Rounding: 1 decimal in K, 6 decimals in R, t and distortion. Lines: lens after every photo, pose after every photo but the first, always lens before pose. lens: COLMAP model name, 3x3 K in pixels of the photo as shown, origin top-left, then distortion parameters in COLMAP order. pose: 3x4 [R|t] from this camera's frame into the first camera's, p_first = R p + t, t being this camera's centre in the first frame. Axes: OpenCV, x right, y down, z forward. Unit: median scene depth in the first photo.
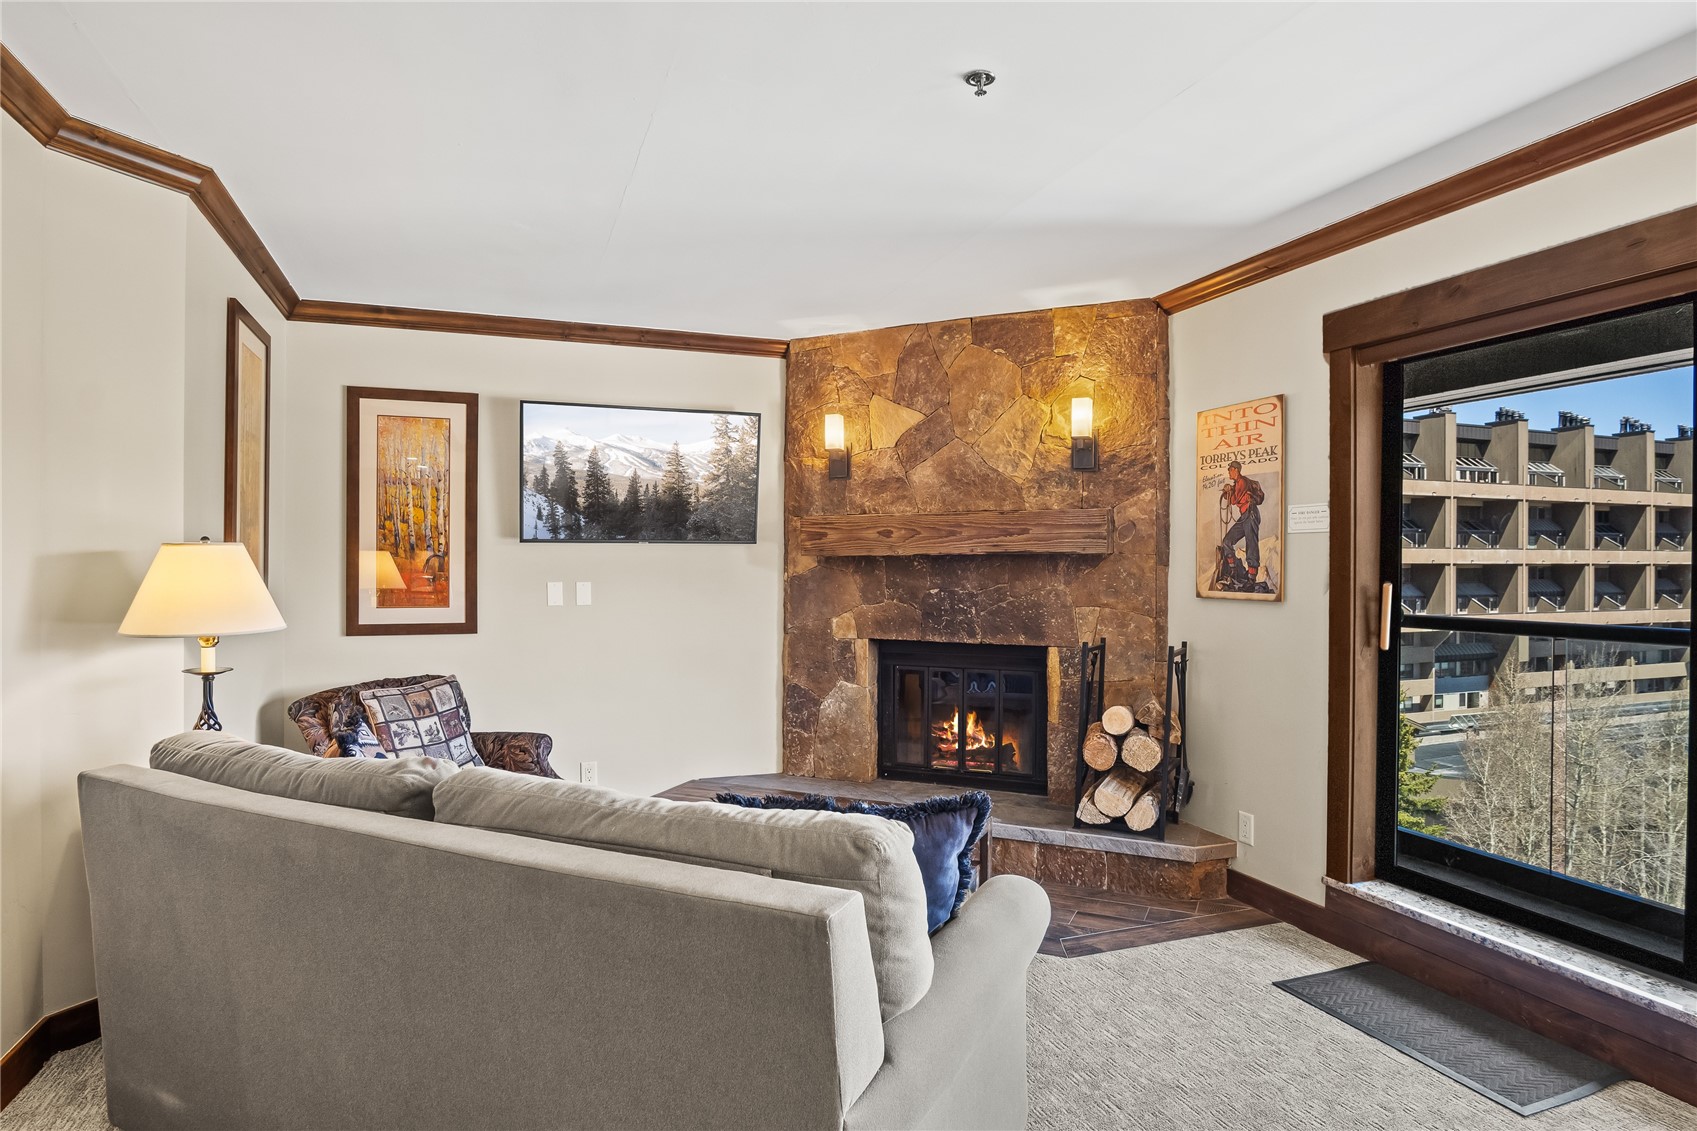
lens RADIAL K [[934.3, 0, 847.8], [0, 934.3, 564.5], [0, 0, 1]] dist [-0.026091, 0.002463]
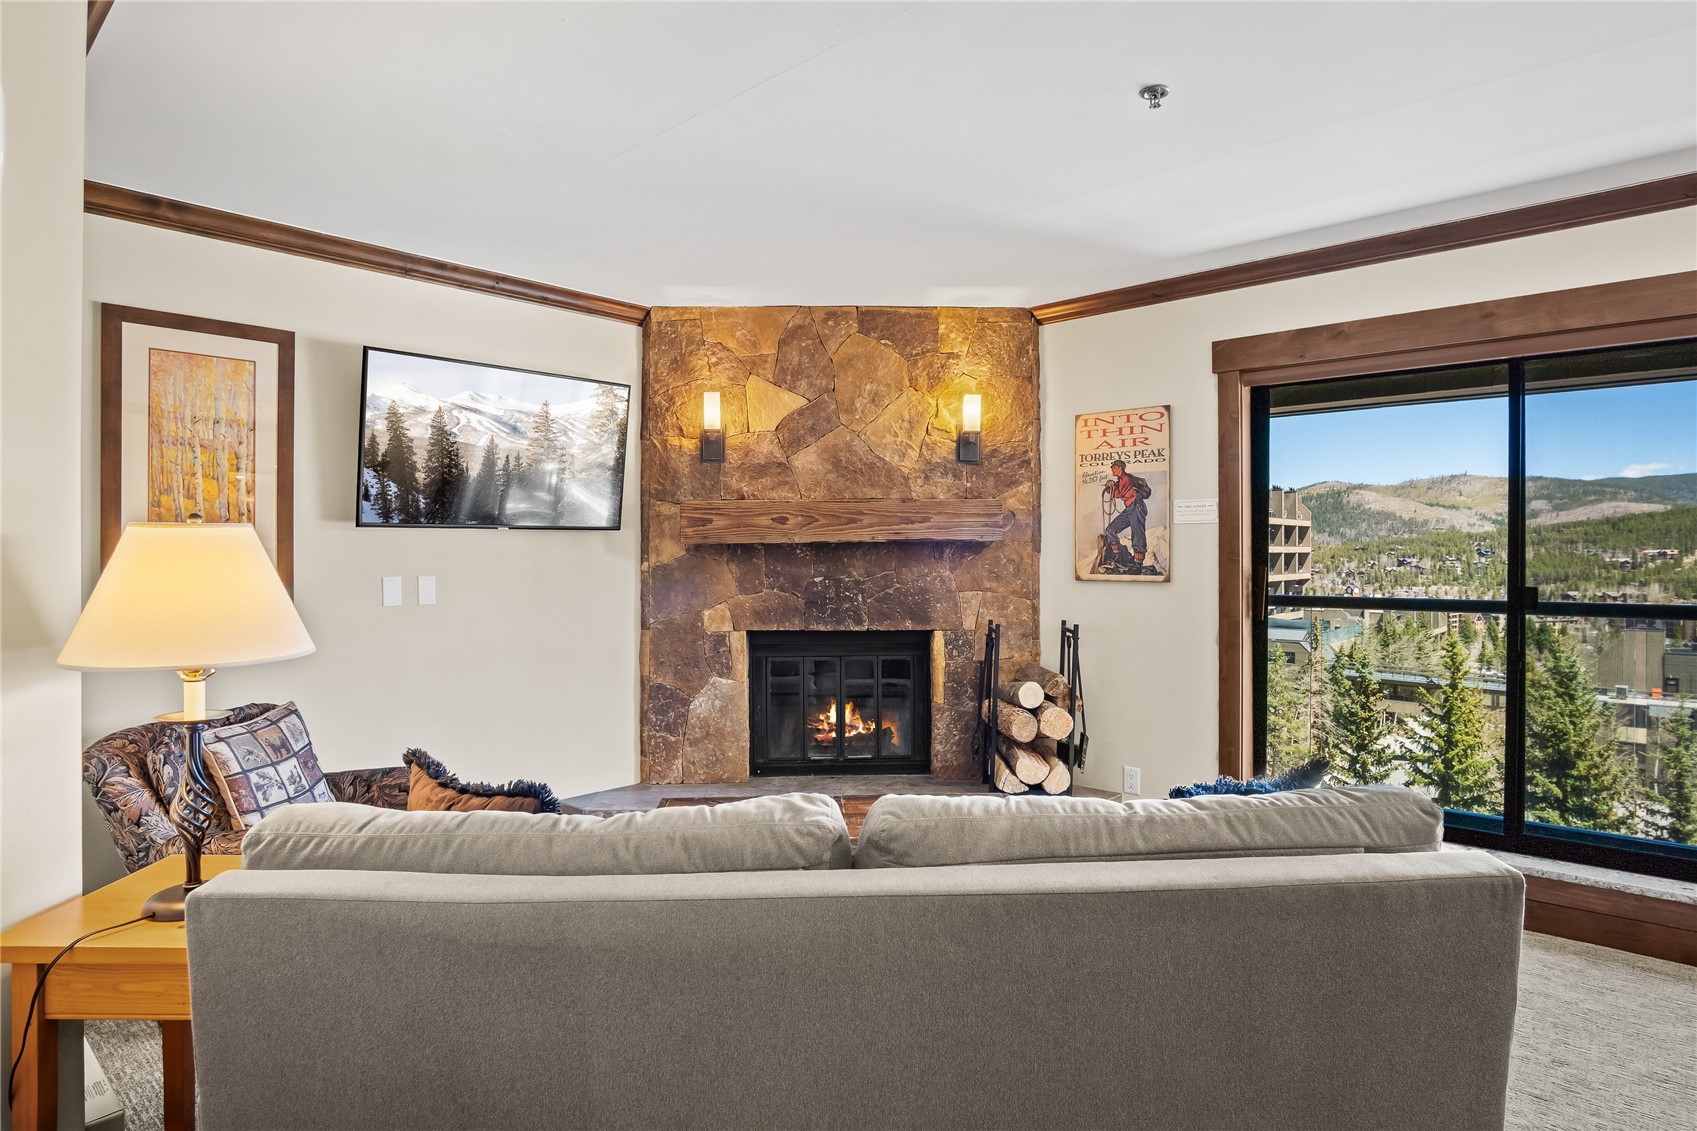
lens RADIAL K [[929.4, 0, 851.4], [0, 929.4, 551.5], [0, 0, 1]] dist [-0.036068, 0.011569]
pose [[0.887691, -0.004370, 0.460419, -0.347023], [0.005758, 0.999982, -0.001611, 0.000918], [-0.460404, 0.004082, 0.887700, 0.121920]]
